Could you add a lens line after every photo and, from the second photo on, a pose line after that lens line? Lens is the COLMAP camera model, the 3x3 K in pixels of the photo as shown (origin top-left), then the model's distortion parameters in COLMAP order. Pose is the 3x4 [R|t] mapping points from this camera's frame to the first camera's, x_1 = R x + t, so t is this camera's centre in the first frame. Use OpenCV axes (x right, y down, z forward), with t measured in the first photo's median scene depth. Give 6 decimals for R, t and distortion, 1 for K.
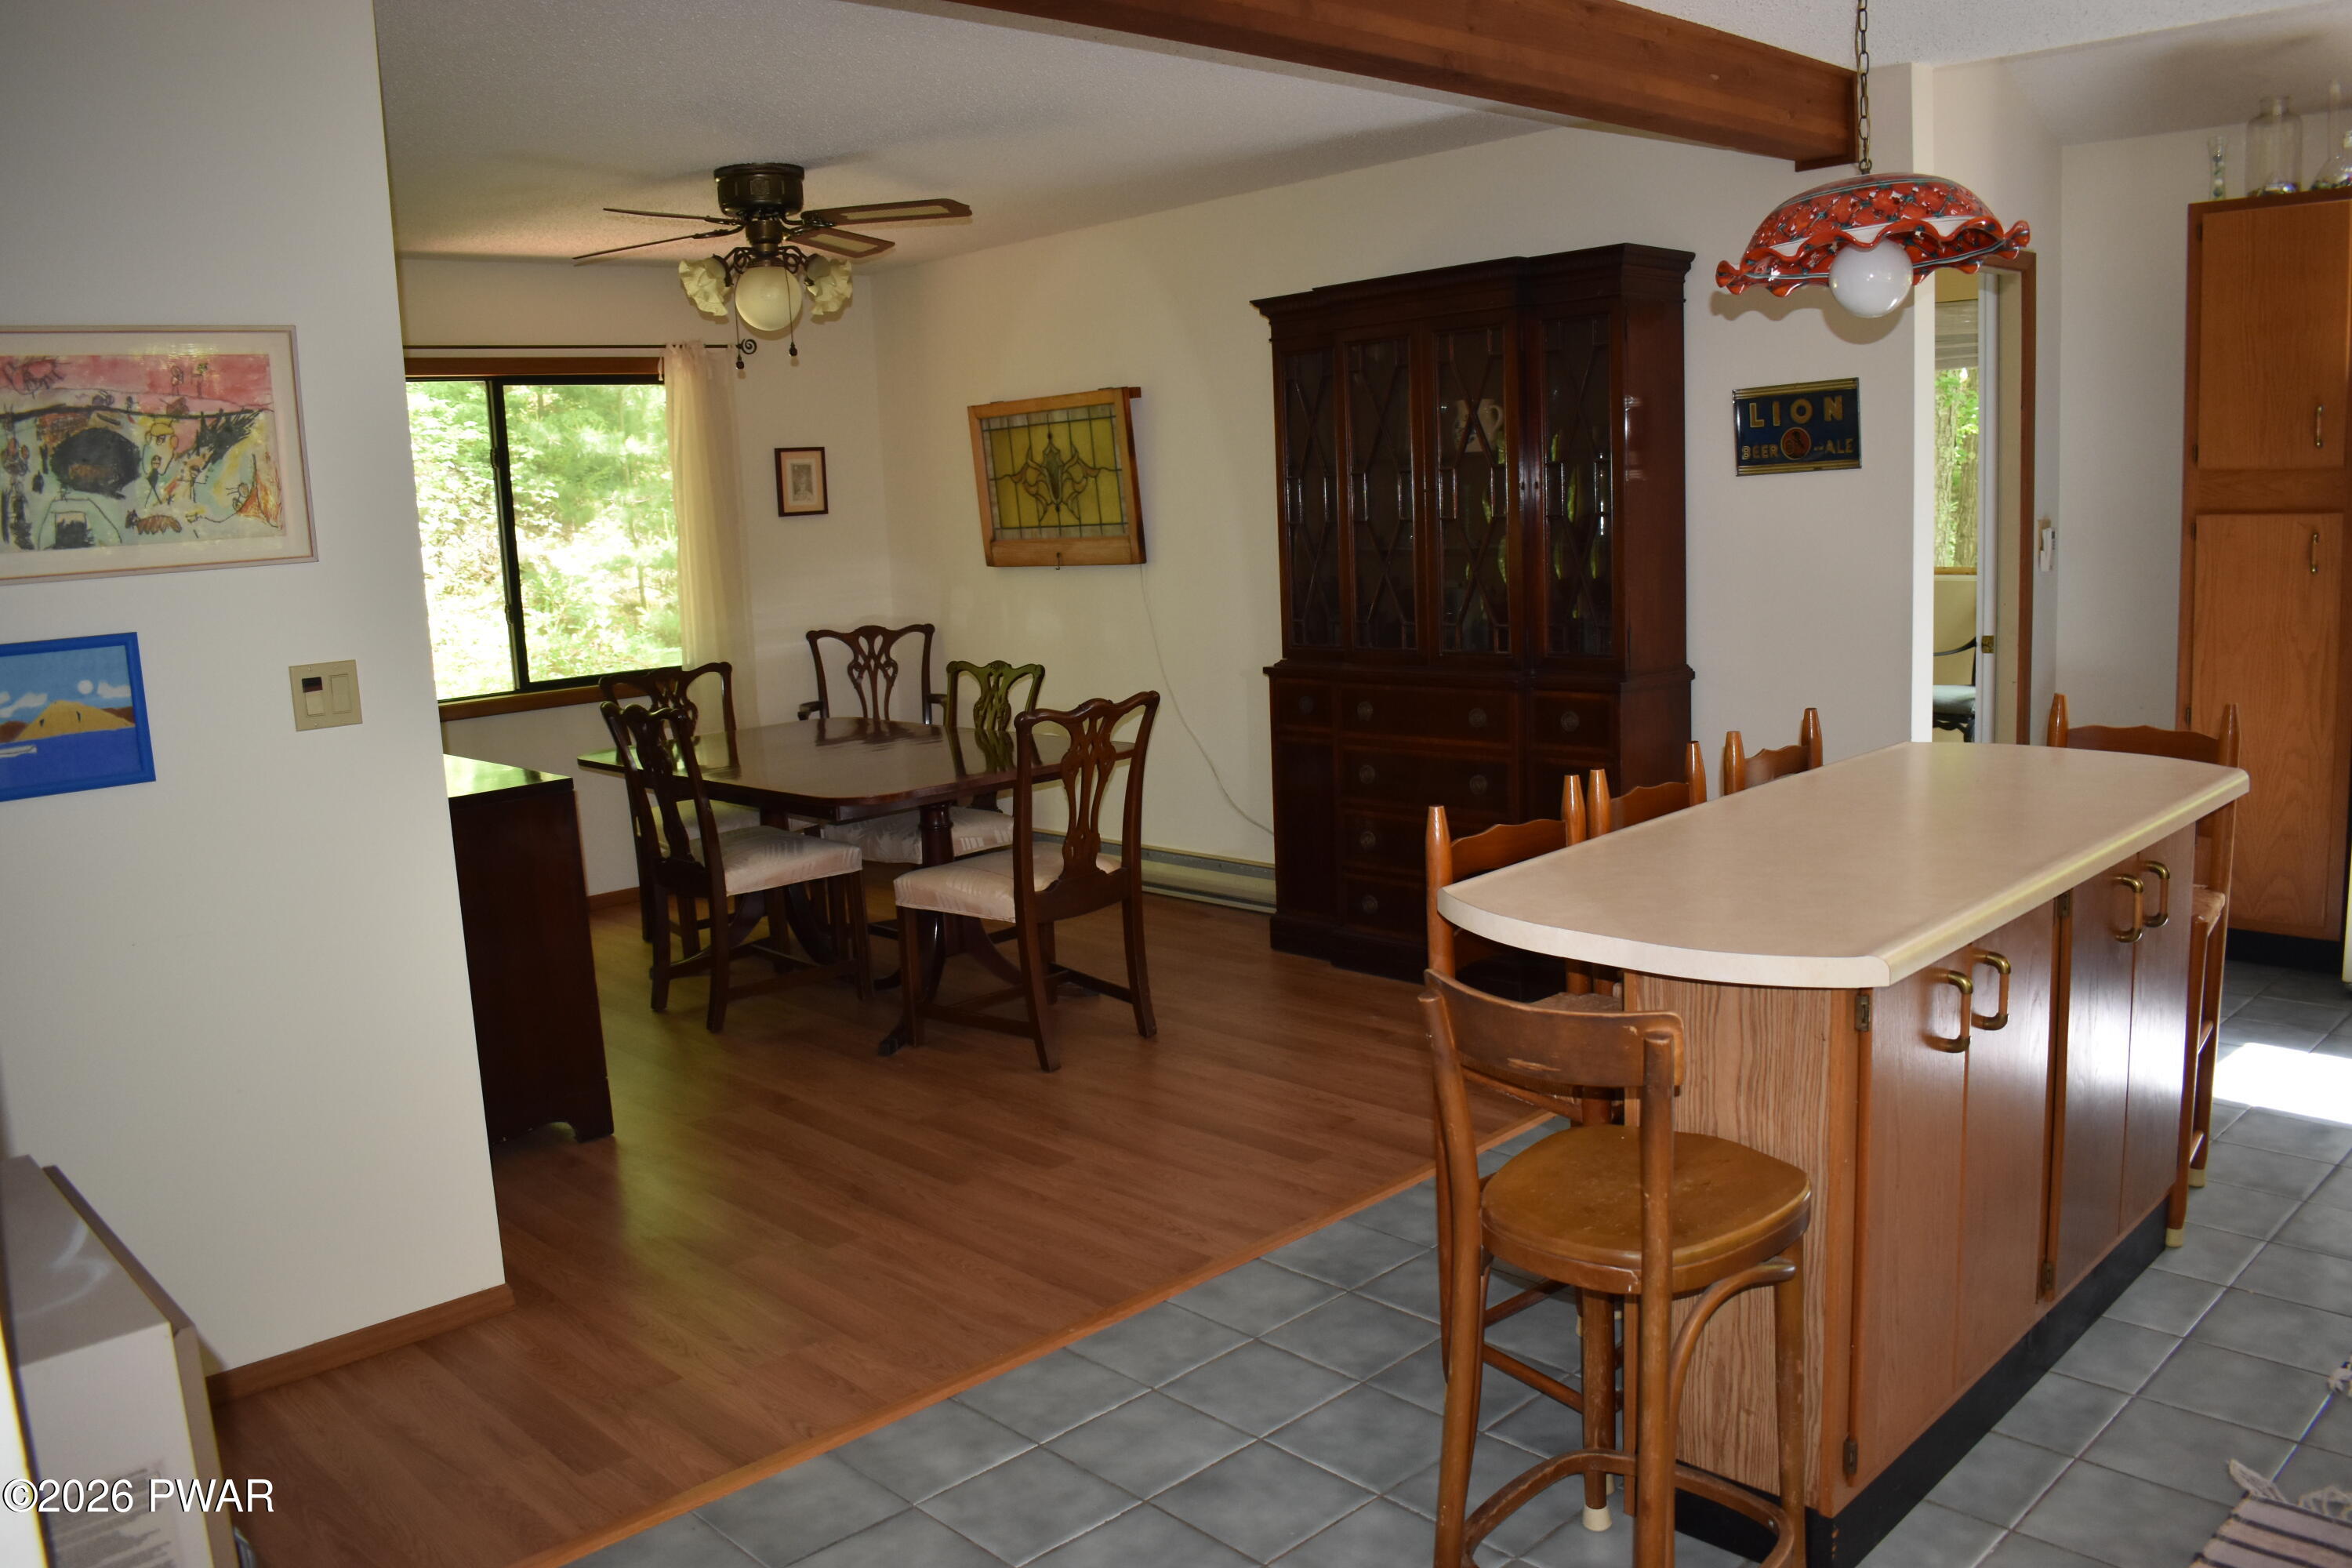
lens RADIAL K [[1822.2, 0, 1176.0], [0, 1822.2, 784.0], [0, 0, 1]] dist [-0.091142, 0.010396]
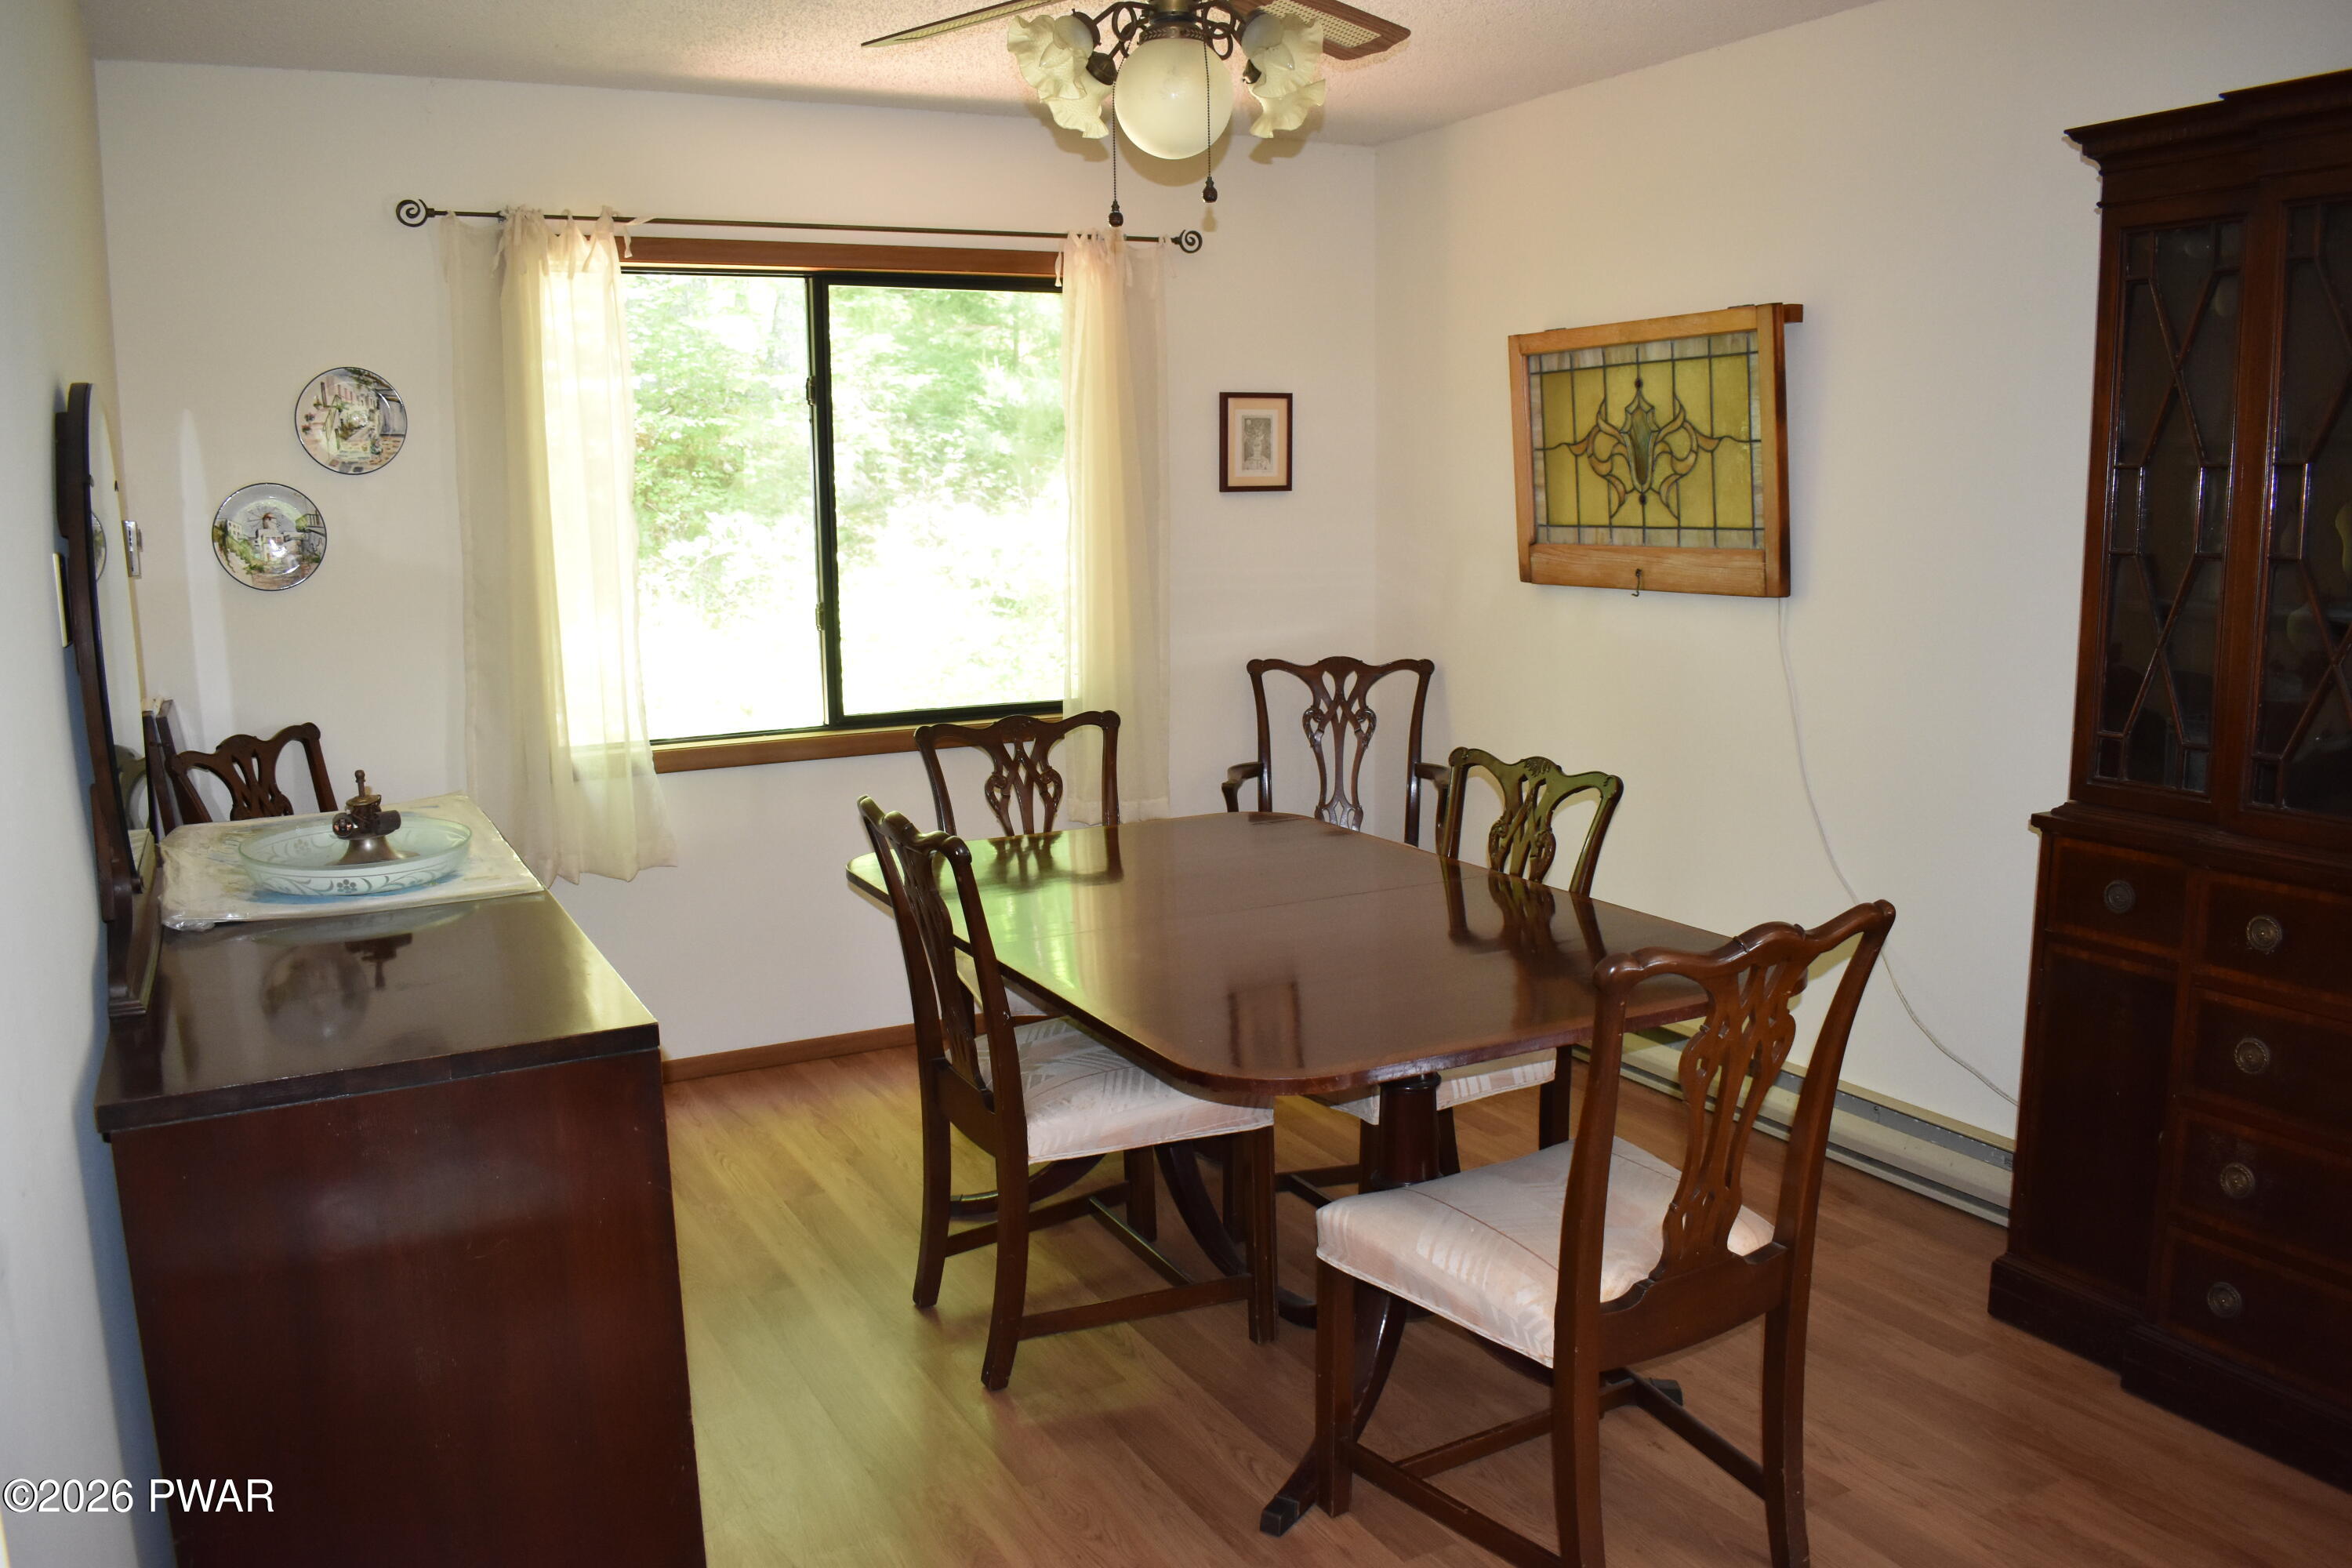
lens RADIAL K [[1822.2, 0, 1176.0], [0, 1822.2, 784.0], [0, 0, 1]] dist [-0.091142, 0.010396]
pose [[0.961963, 0.078098, -0.261778, -0.049265], [-0.074654, 0.996942, 0.023093, -0.055783], [0.262781, -0.002672, 0.964852, 0.354471]]
